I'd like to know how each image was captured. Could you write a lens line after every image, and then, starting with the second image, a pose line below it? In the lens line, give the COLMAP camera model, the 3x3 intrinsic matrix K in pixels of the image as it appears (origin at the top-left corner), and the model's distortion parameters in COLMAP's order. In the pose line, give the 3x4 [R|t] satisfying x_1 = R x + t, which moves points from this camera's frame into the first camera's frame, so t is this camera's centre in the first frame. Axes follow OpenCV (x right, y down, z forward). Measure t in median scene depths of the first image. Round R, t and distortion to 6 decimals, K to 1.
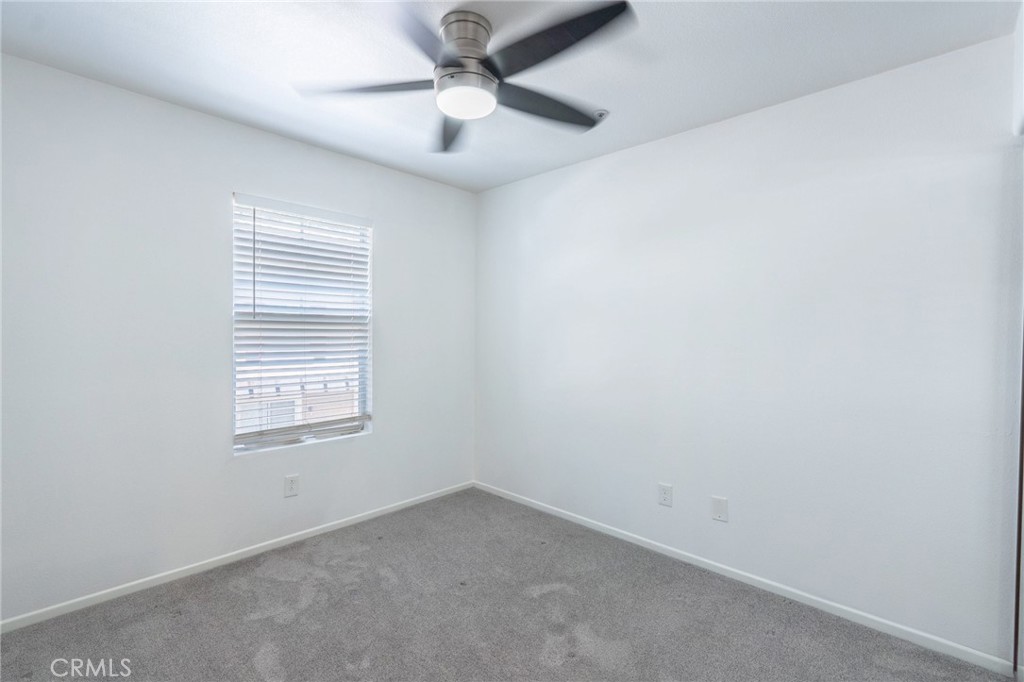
lens RADIAL K [[461.1, 0, 512.5], [0, 461.1, 339.8], [0, 0, 1]] dist [-0.017690, 0.007267]
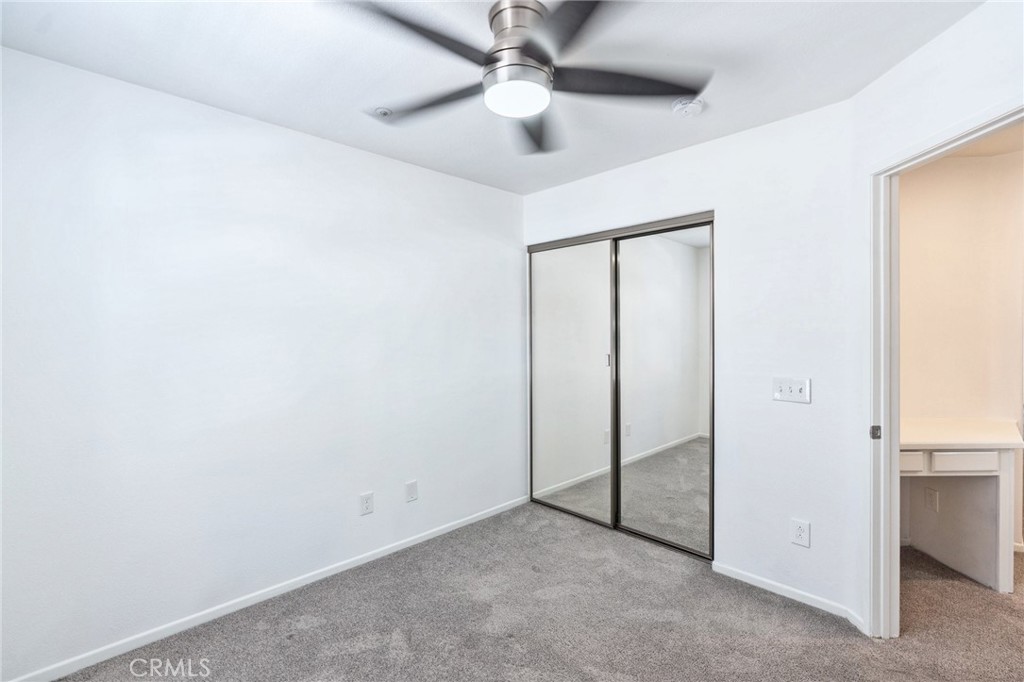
lens RADIAL K [[461.1, 0, 512.5], [0, 461.1, 339.8], [0, 0, 1]] dist [-0.017690, 0.007267]
pose [[0.043899, -0.028226, 0.998637, -0.691647], [0.025982, 0.999295, 0.027102, -0.044196], [-0.998698, 0.024756, 0.044602, 0.662666]]
